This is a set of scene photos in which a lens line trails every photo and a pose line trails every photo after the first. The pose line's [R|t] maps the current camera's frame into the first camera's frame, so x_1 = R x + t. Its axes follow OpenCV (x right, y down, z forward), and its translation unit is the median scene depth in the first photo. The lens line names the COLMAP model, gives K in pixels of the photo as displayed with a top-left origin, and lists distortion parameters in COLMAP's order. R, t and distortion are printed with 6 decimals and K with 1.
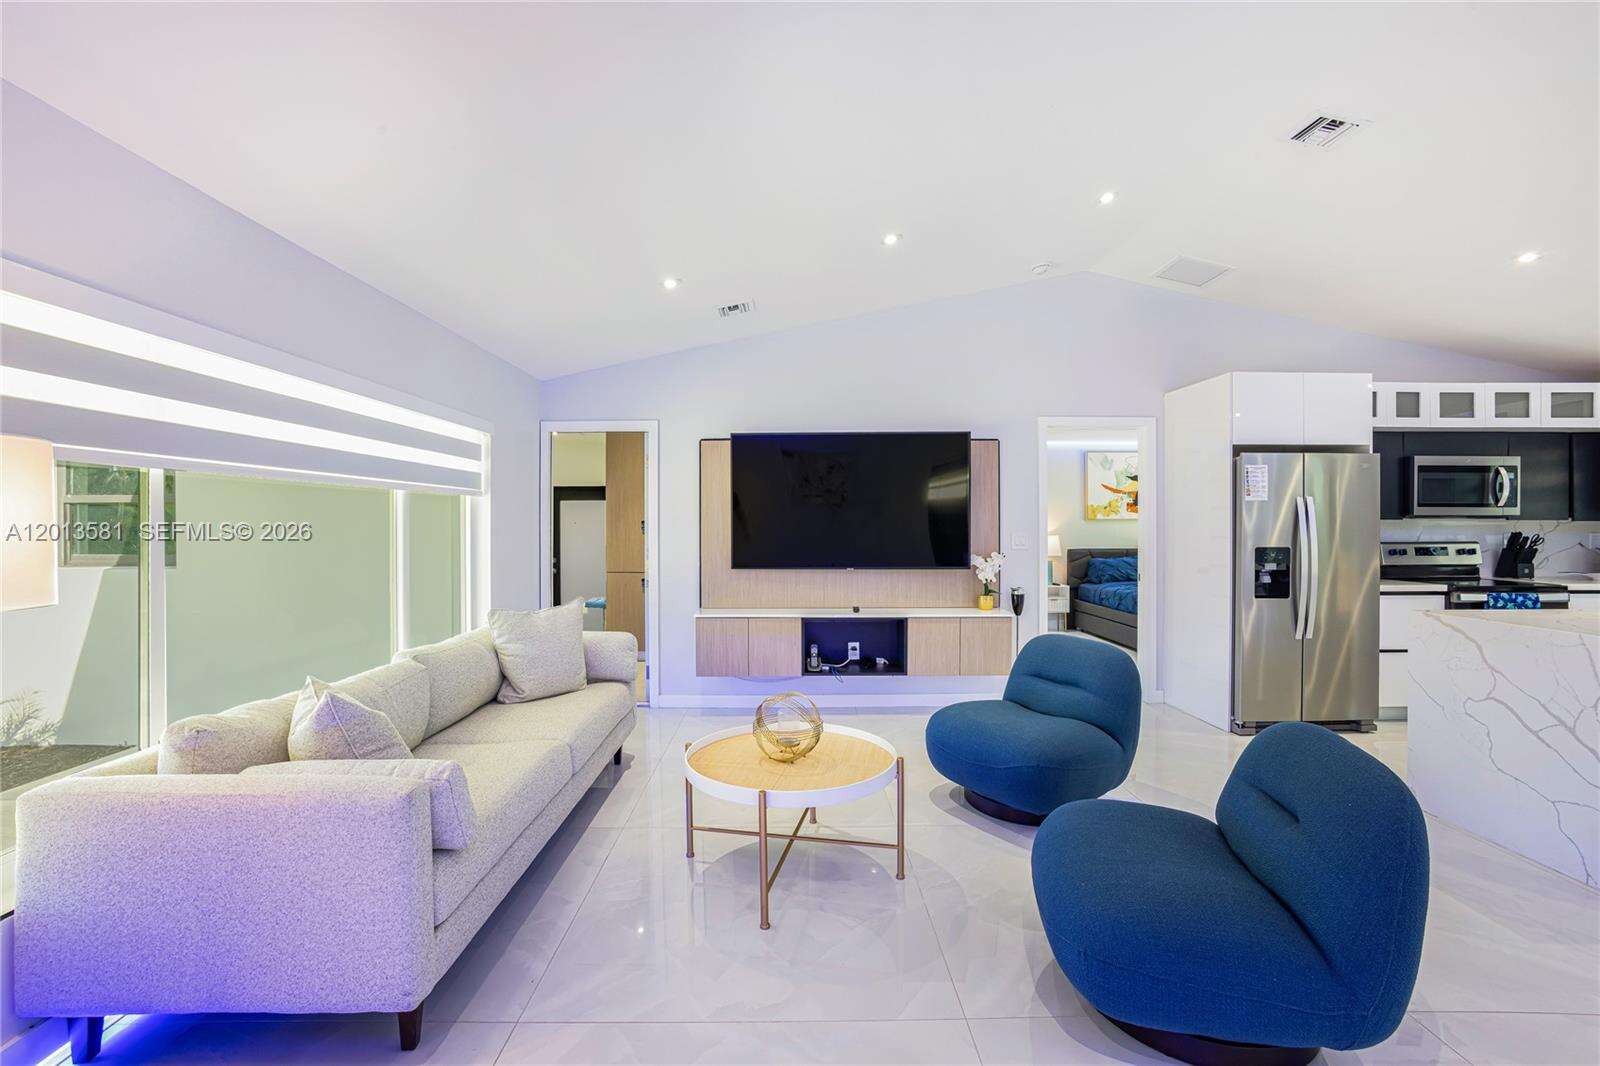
lens RADIAL K [[706.2, 0, 792.8], [0, 706.2, 522.7], [0, 0, 1]] dist [-0.059394, 0.026019]
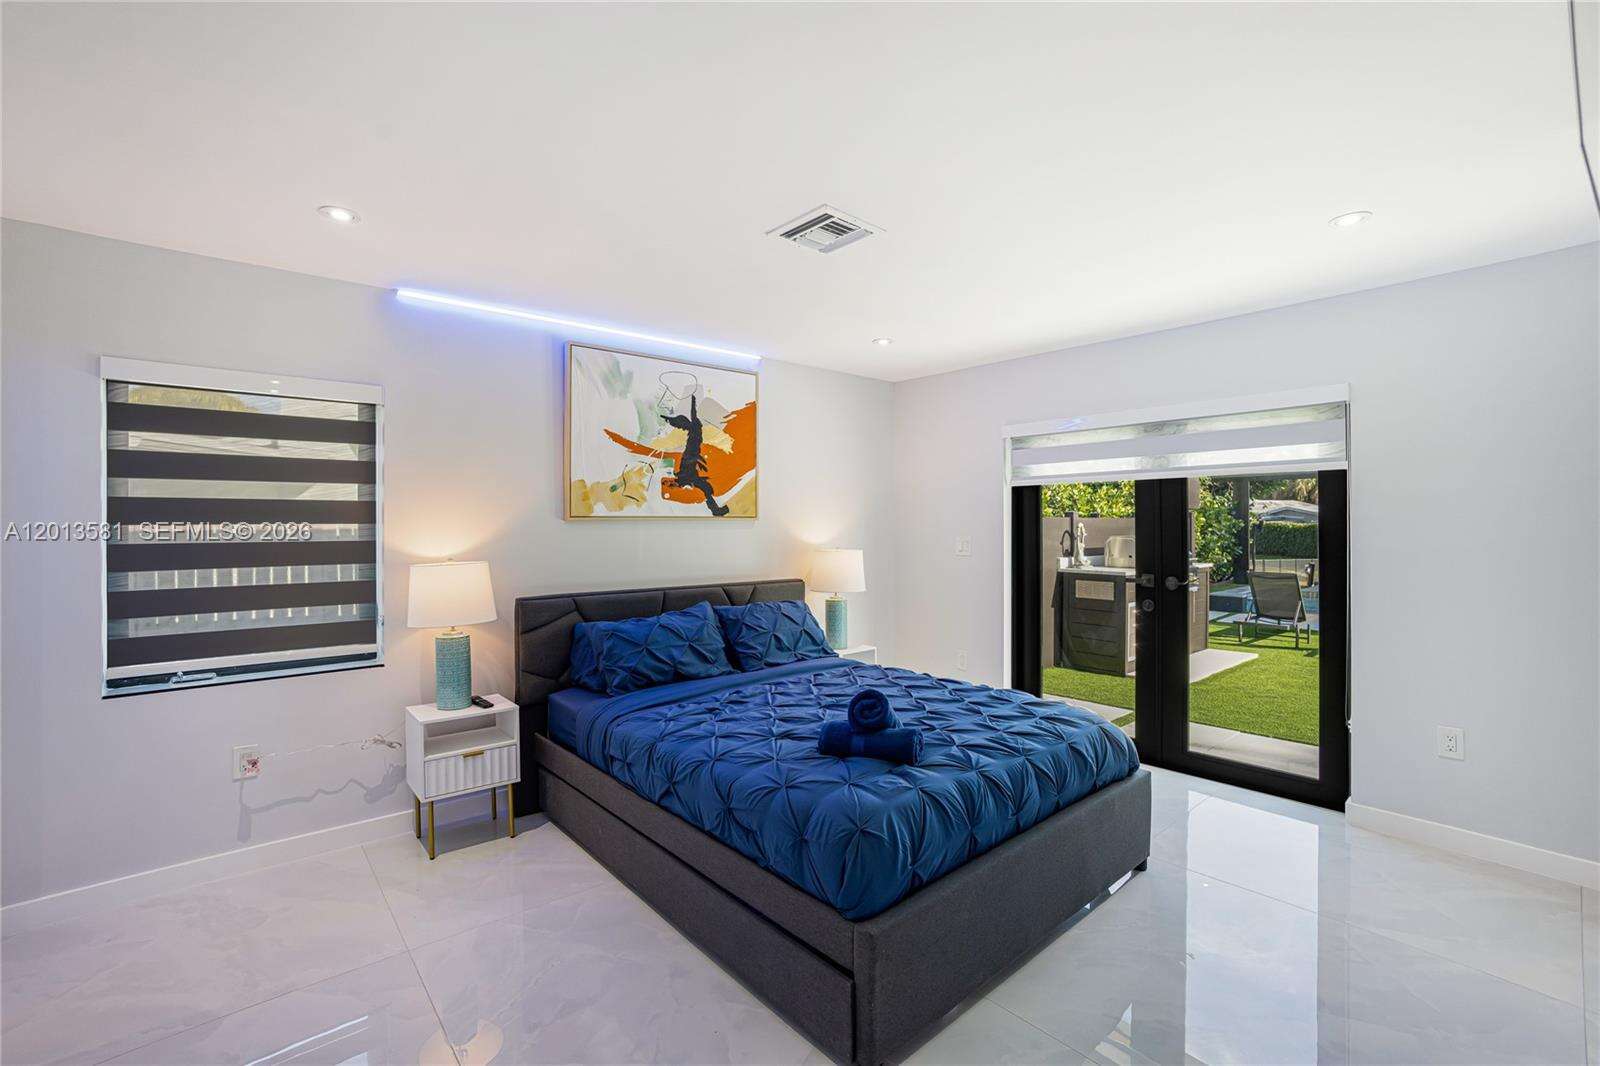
lens RADIAL K [[706.2, 0, 816.3], [0, 706.2, 524.0], [0, 0, 1]] dist [-0.059394, 0.026019]
pose [[0.750502, -0.001665, 0.660866, 0.487700], [0.000361, 0.999998, 0.002110, -0.002847], [-0.660868, -0.001345, 0.750501, 1.129150]]
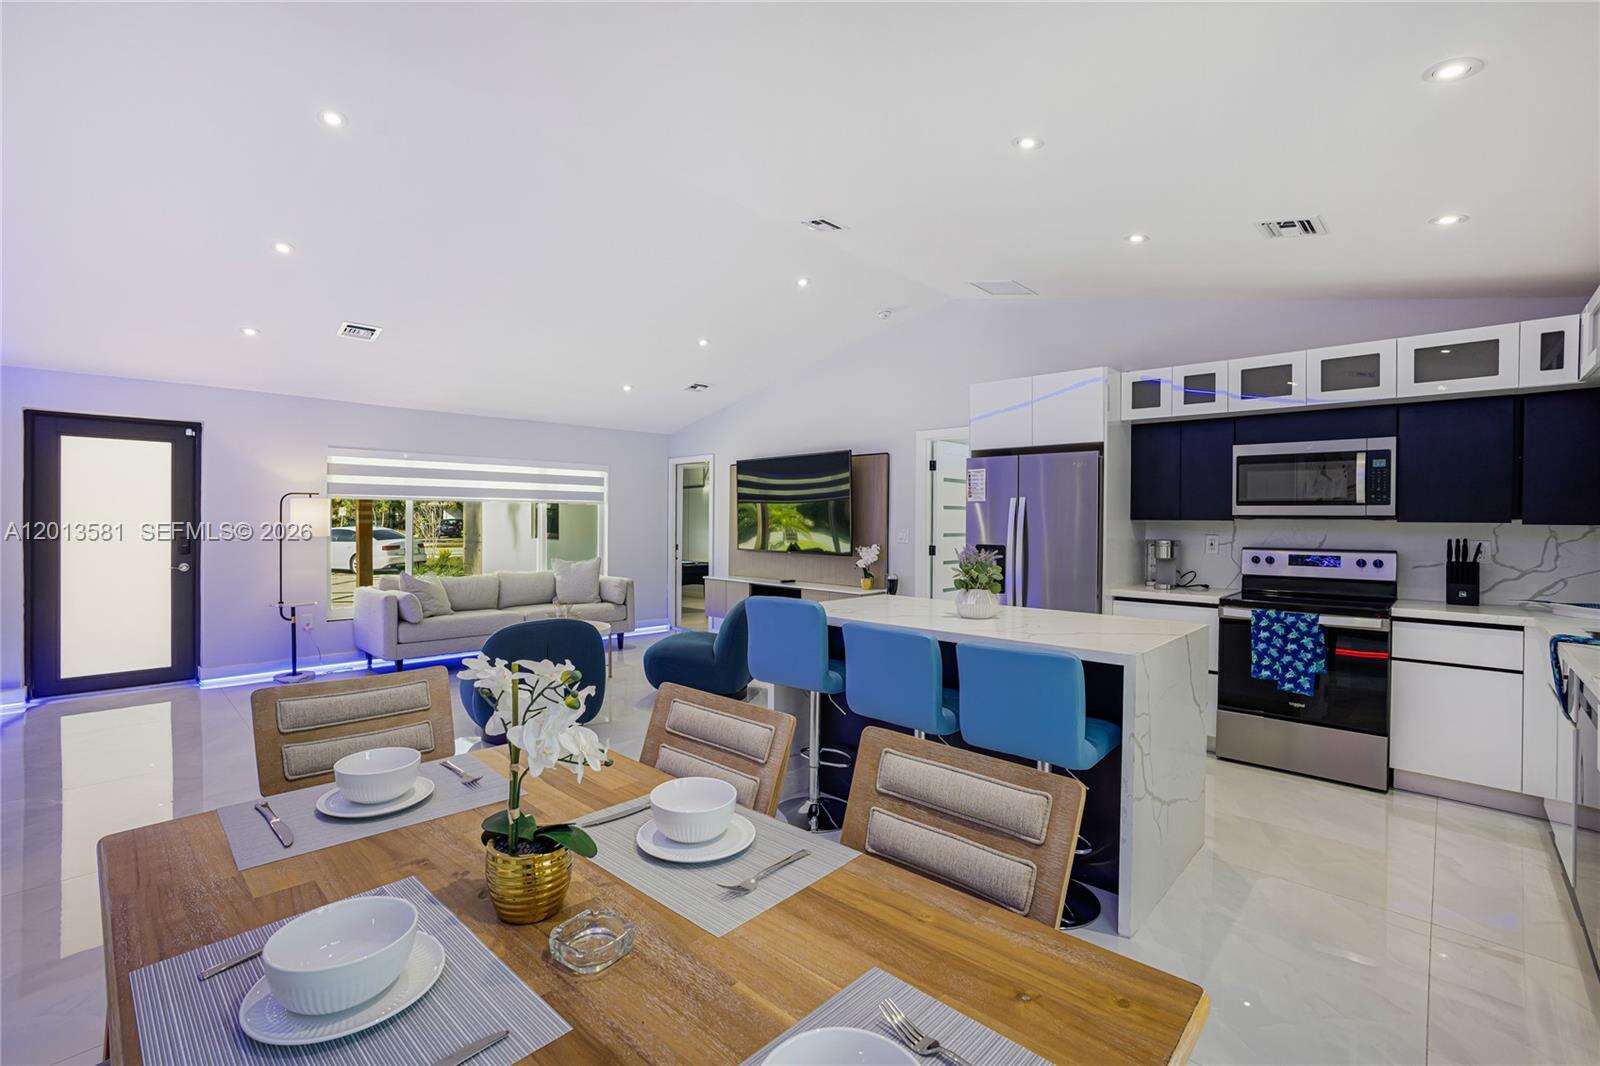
lens RADIAL K [[706.2, 0, 799.8], [0, 706.2, 524.3], [0, 0, 1]] dist [-0.059394, 0.026019]
pose [[0.711170, 0.010652, -0.702939, 1.132316], [-0.005748, 0.999940, 0.009337, -0.004734], [0.702996, -0.002600, 0.711189, 0.010151]]
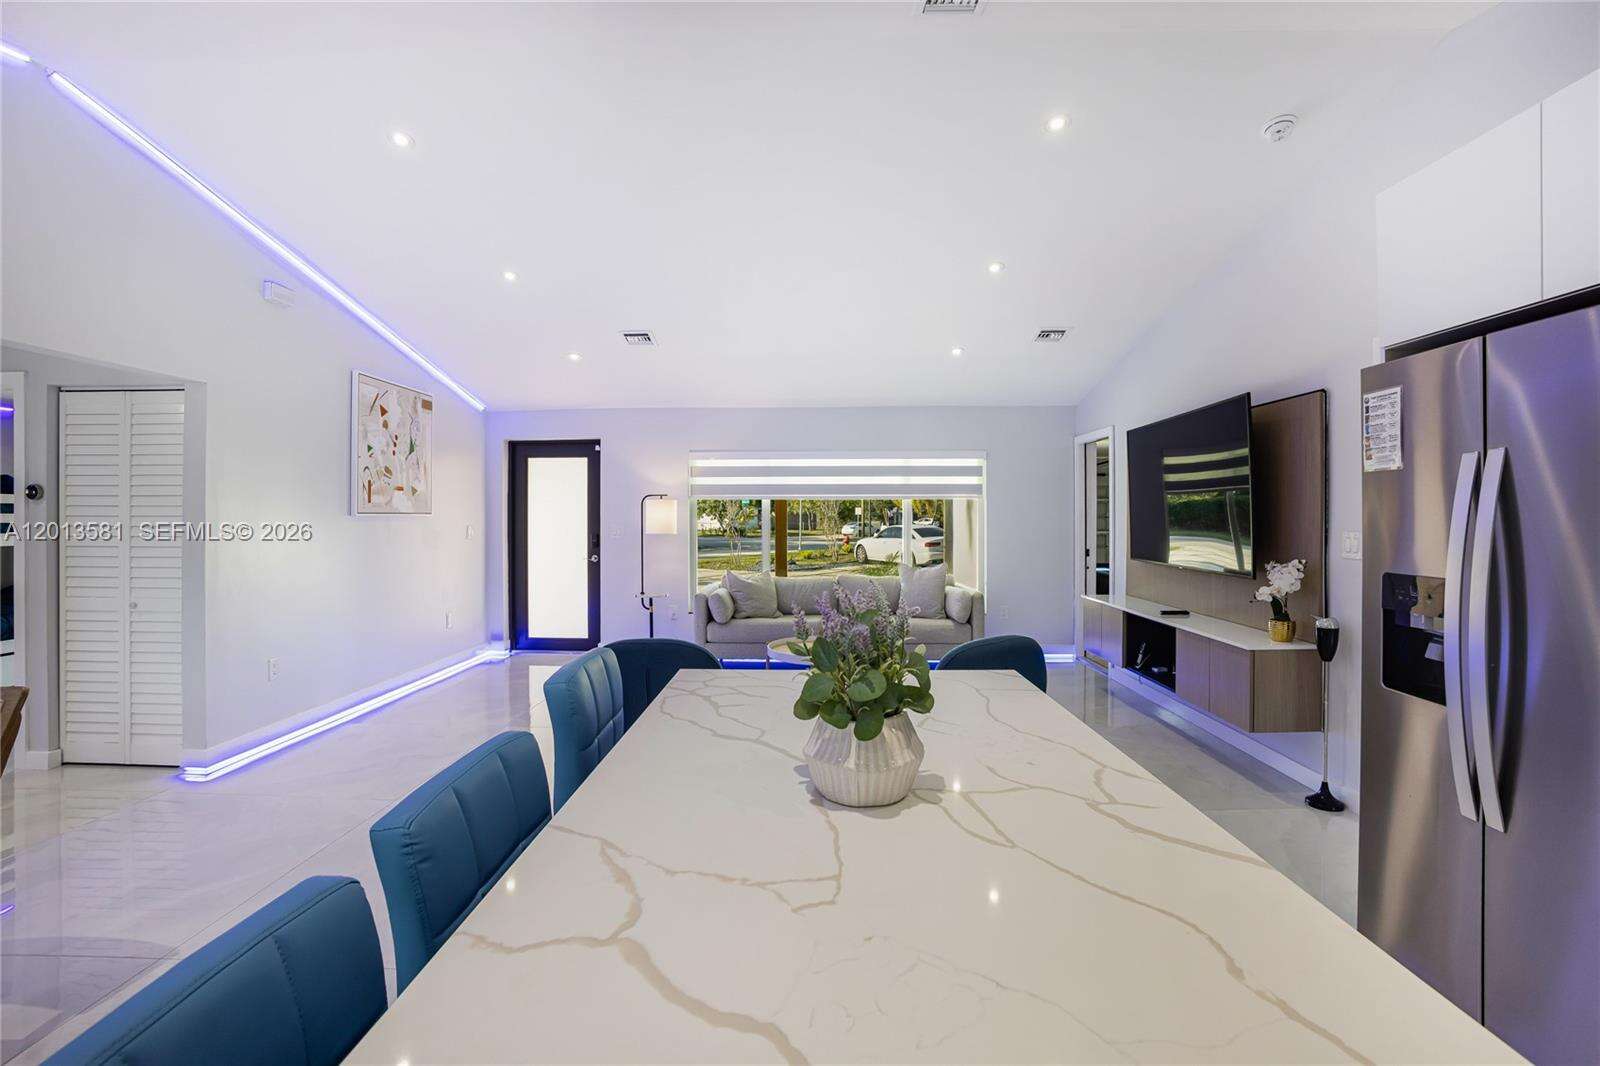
lens RADIAL K [[706.2, 0, 810.0], [0, 706.2, 507.5], [0, 0, 1]] dist [-0.059394, 0.026019]
pose [[-0.033707, -0.010126, -0.999380, 1.020017], [0.005587, 0.999931, -0.010320, -0.003847], [0.999416, -0.005931, -0.033648, 0.583728]]
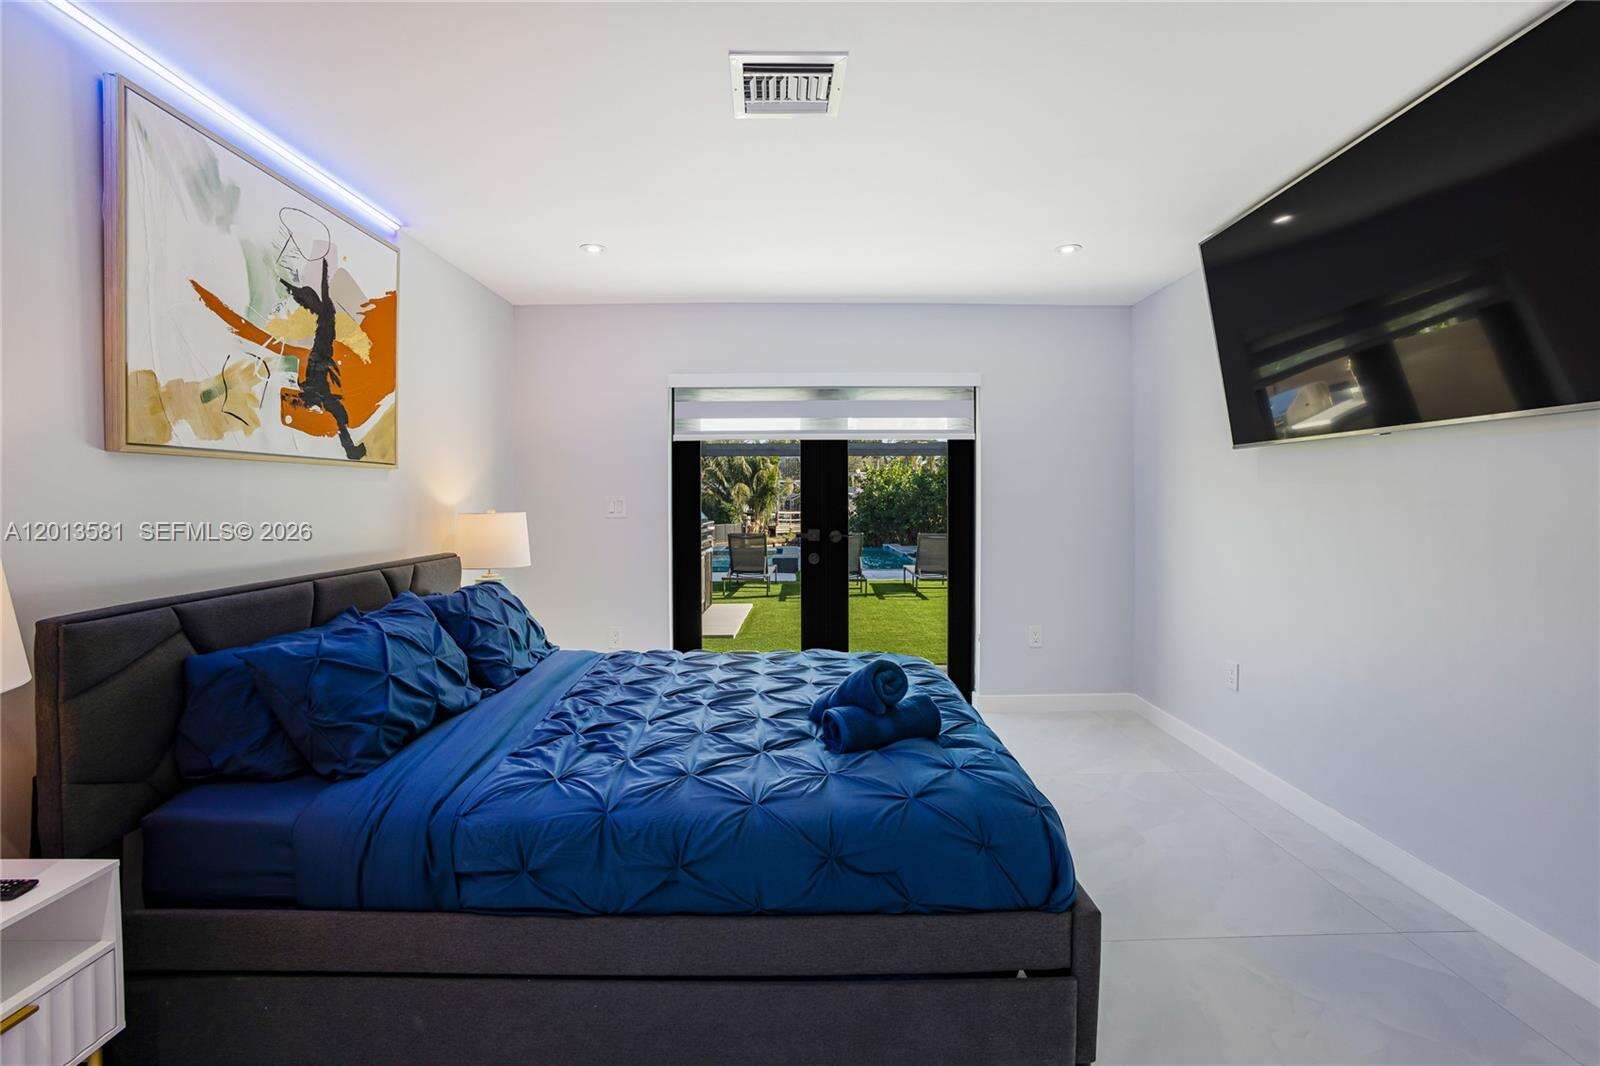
lens RADIAL K [[706.2, 0, 799.9], [0, 706.2, 506.3], [0, 0, 1]] dist [-0.059394, 0.026019]
pose [[0.002704, -0.013298, 0.999908, 0.433802], [-0.001574, 0.999910, 0.013302, 0.017222], [-0.999995, -0.001610, 0.002682, 1.496329]]
